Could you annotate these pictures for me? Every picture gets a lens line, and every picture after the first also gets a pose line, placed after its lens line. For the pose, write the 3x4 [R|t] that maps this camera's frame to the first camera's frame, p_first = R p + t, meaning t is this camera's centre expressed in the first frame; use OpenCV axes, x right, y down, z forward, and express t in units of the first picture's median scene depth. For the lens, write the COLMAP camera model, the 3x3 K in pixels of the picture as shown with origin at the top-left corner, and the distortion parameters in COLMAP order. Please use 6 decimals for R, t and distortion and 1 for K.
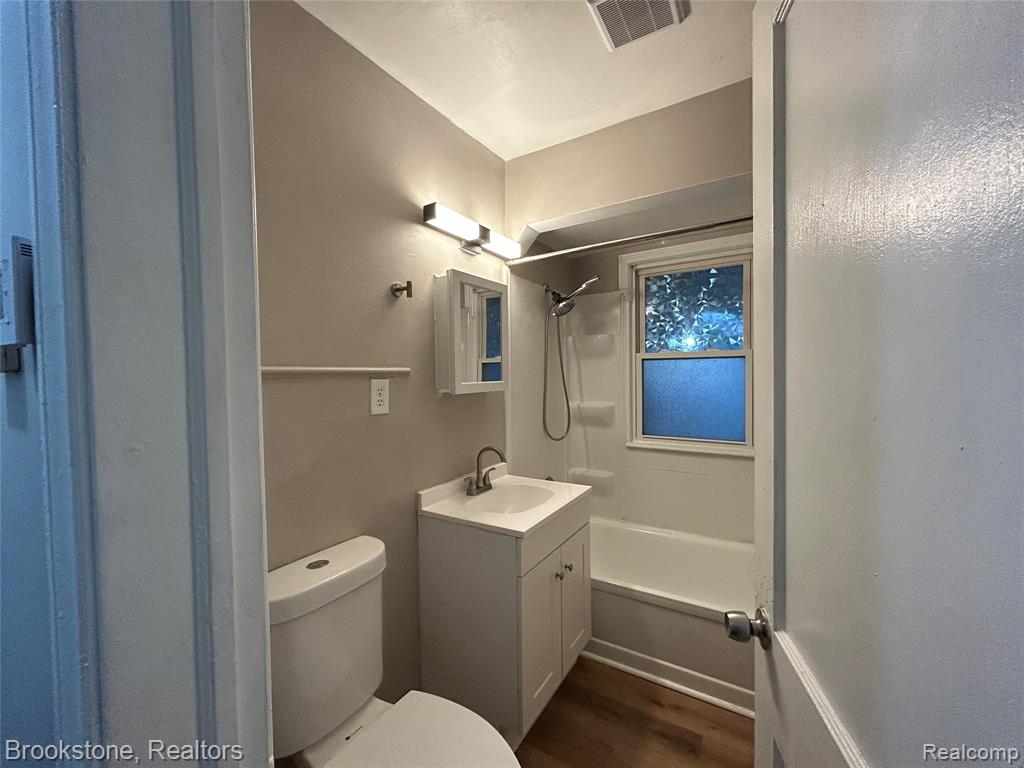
lens RADIAL K [[414.7, 0, 511.2], [0, 414.7, 383.5], [0, 0, 1]] dist [0.002626, 0.000189]
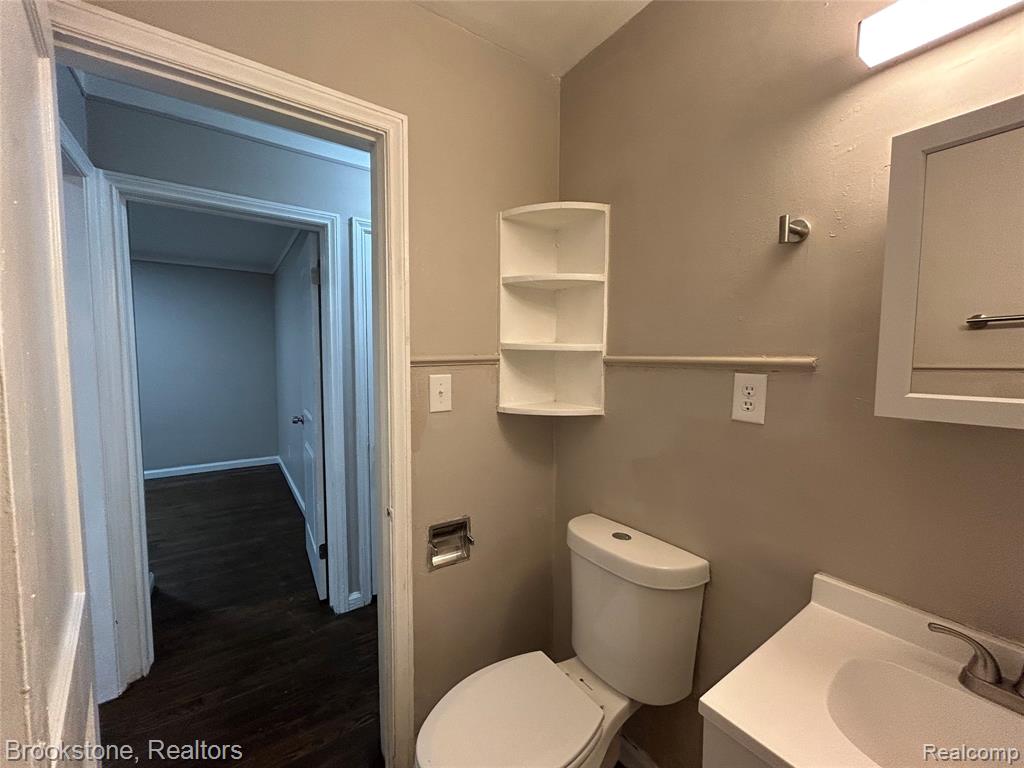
lens RADIAL K [[414.7, 0, 511.2], [0, 414.7, 383.5], [0, 0, 1]] dist [0.002626, 0.000189]
pose [[-0.393225, 0.067158, -0.916986, 0.514273], [-0.030269, 0.995843, 0.085913, -0.043007], [0.918944, 0.061540, -0.389557, 0.918253]]
